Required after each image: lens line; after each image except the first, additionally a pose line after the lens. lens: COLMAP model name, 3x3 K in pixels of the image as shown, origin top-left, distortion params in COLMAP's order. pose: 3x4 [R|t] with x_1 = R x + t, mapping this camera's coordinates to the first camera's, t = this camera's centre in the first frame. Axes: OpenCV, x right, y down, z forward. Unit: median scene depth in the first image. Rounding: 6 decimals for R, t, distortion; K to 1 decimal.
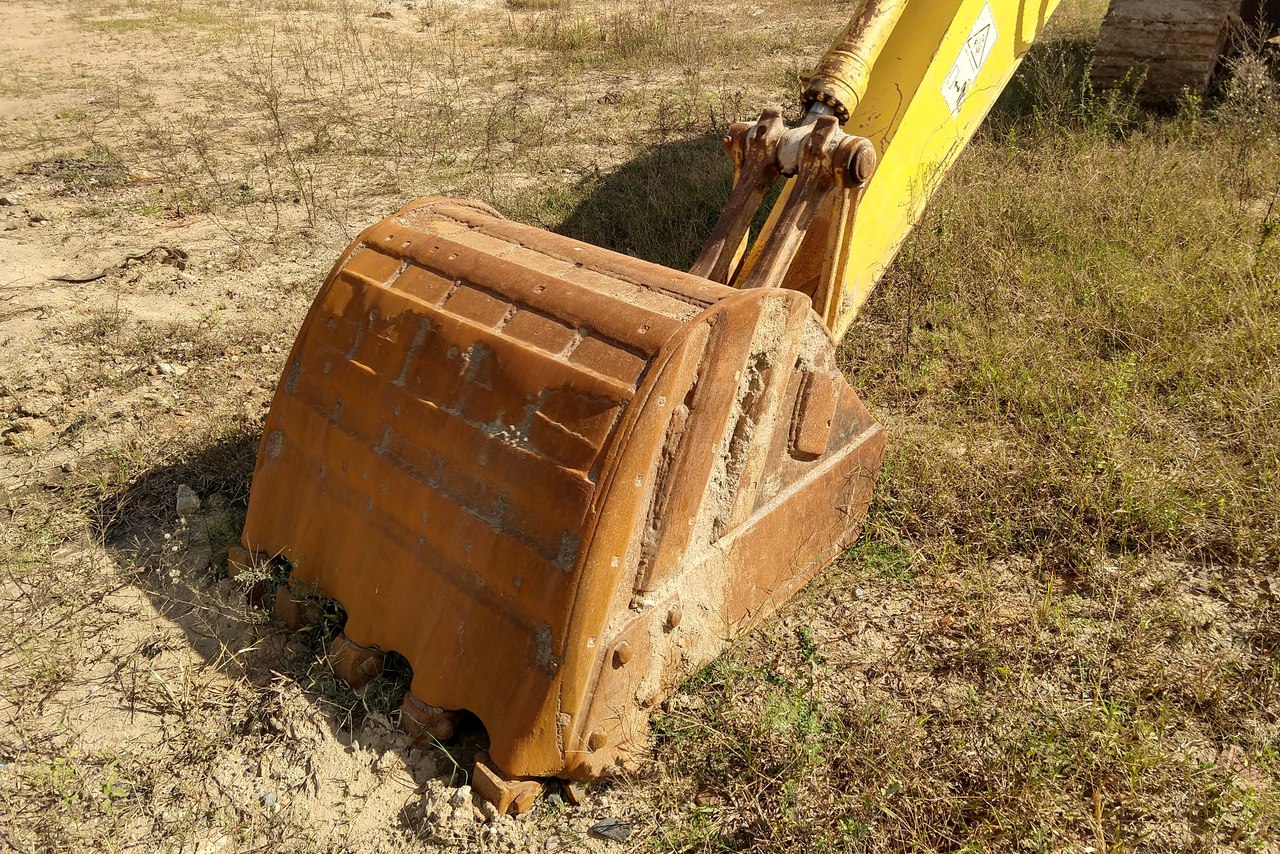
lens RADIAL K [[918.2, 0, 640.0], [0, 918.2, 427.0], [0, 0, 1]] dist [0.002863, 0.004747]
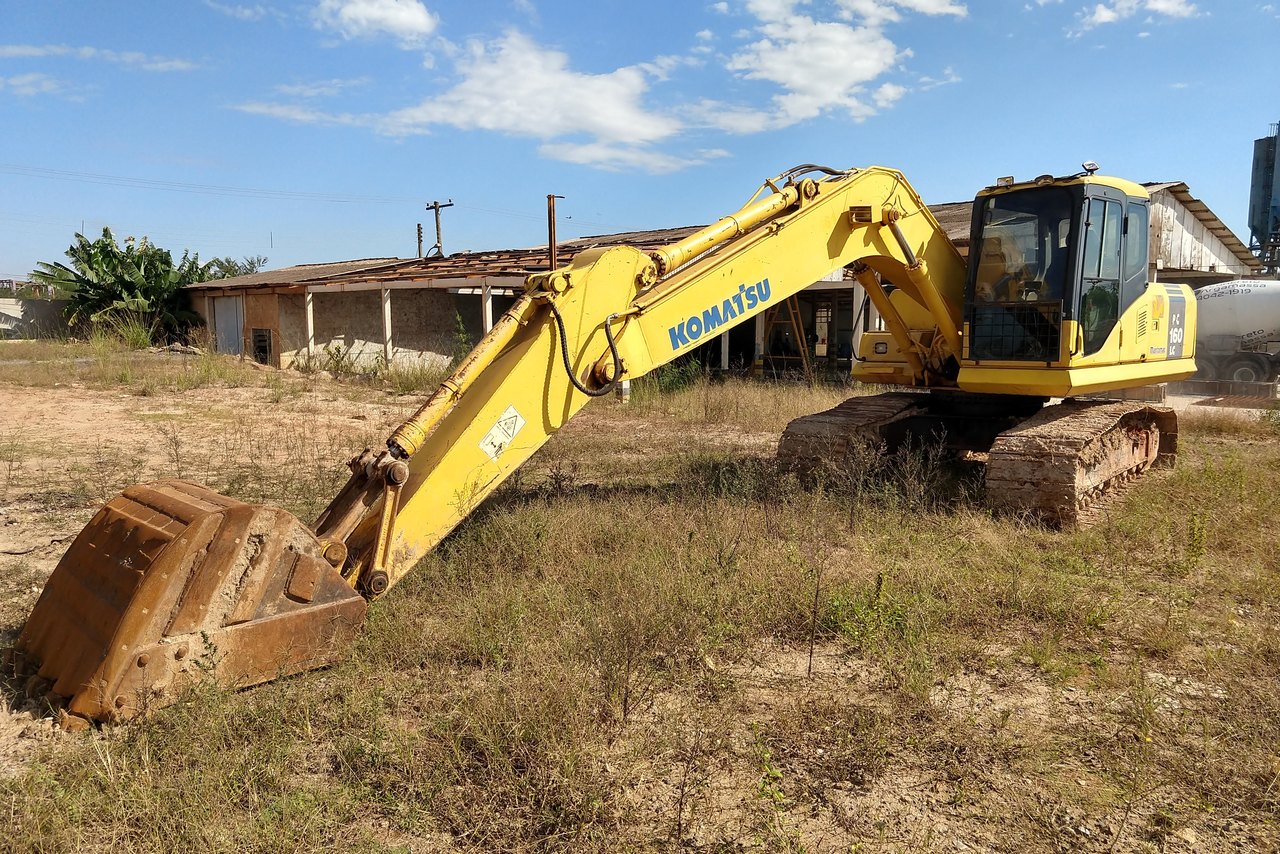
lens RADIAL K [[918.2, 0, 640.0], [0, 918.2, 427.0], [0, 0, 1]] dist [0.002863, 0.004747]
pose [[0.998374, 0.041007, -0.039602, 1.071390], [-0.053832, 0.906788, -0.418137, 0.528495], [0.018764, 0.419589, 0.907520, -1.023534]]
